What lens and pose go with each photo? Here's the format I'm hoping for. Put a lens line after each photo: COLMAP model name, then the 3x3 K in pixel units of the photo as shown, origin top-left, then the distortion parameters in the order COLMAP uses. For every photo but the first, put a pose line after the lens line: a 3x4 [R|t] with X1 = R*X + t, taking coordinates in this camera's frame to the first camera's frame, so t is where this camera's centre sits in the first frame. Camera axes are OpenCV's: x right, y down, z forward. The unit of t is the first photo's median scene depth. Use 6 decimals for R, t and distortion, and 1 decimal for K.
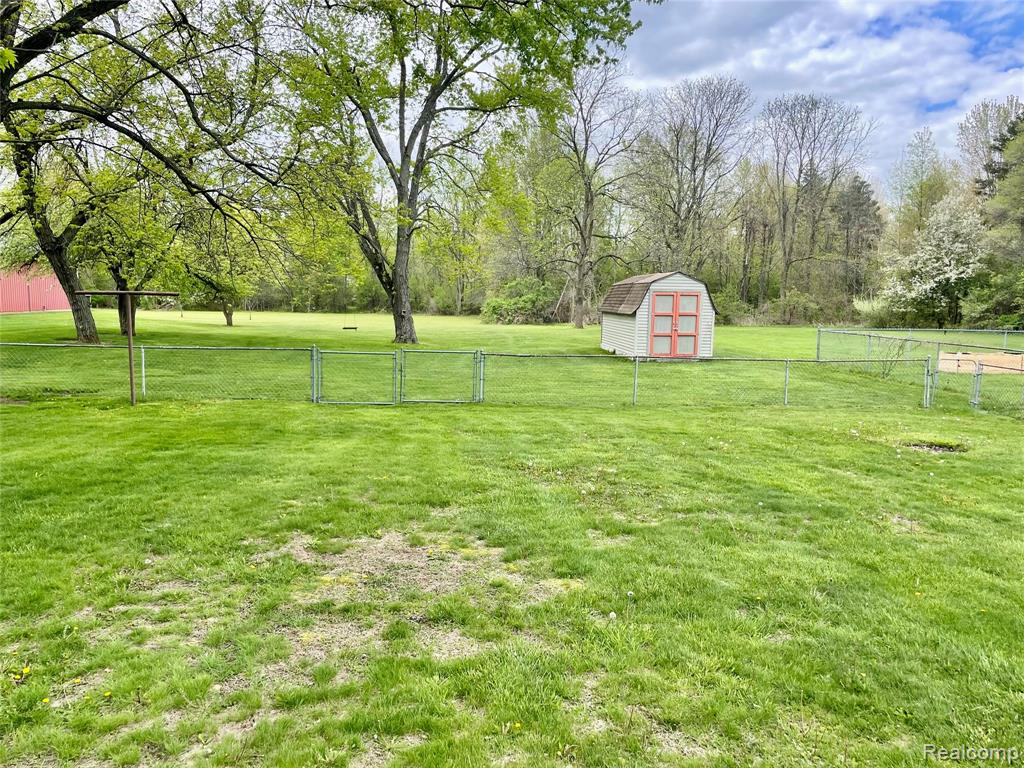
lens RADIAL K [[770.6, 0, 509.2], [0, 770.6, 384.7], [0, 0, 1]] dist [-0.004896, -0.010287]
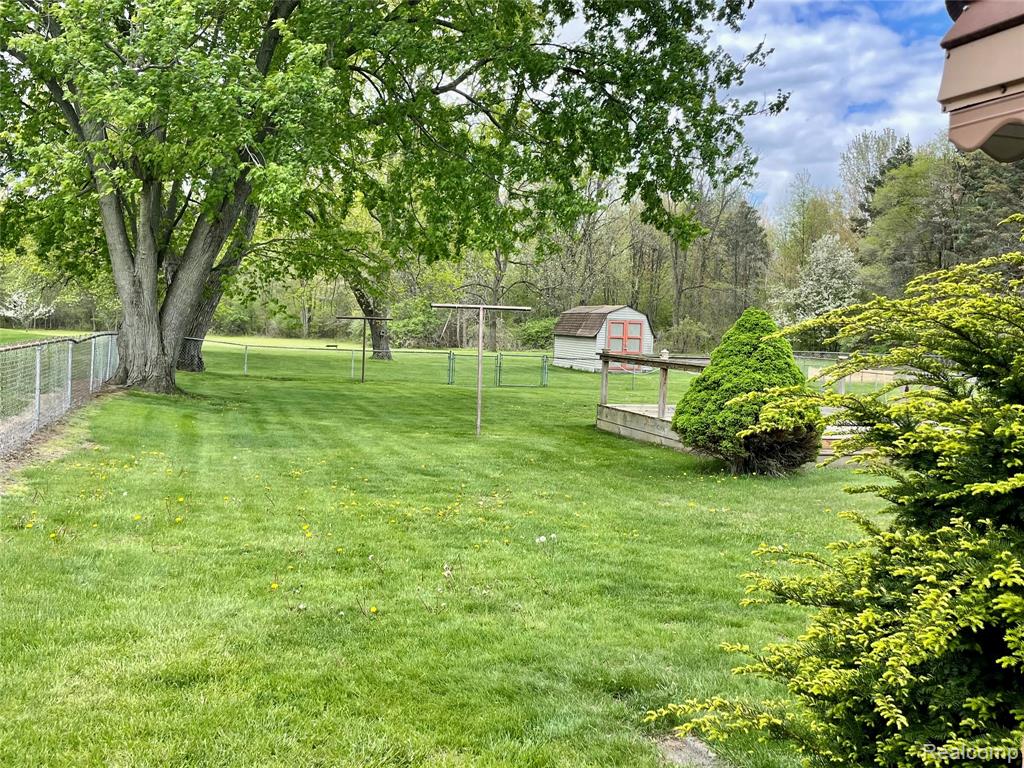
lens RADIAL K [[1052.3, 0, 512.9], [0, 1052.3, 383.7], [0, 0, 1]] dist [0.009324, 0.000000]
pose [[0.977691, 0.010075, 0.209805, -0.164453], [0.000734, 0.998679, -0.051378, 0.037600], [-0.210046, 0.050386, 0.976392, -0.336280]]
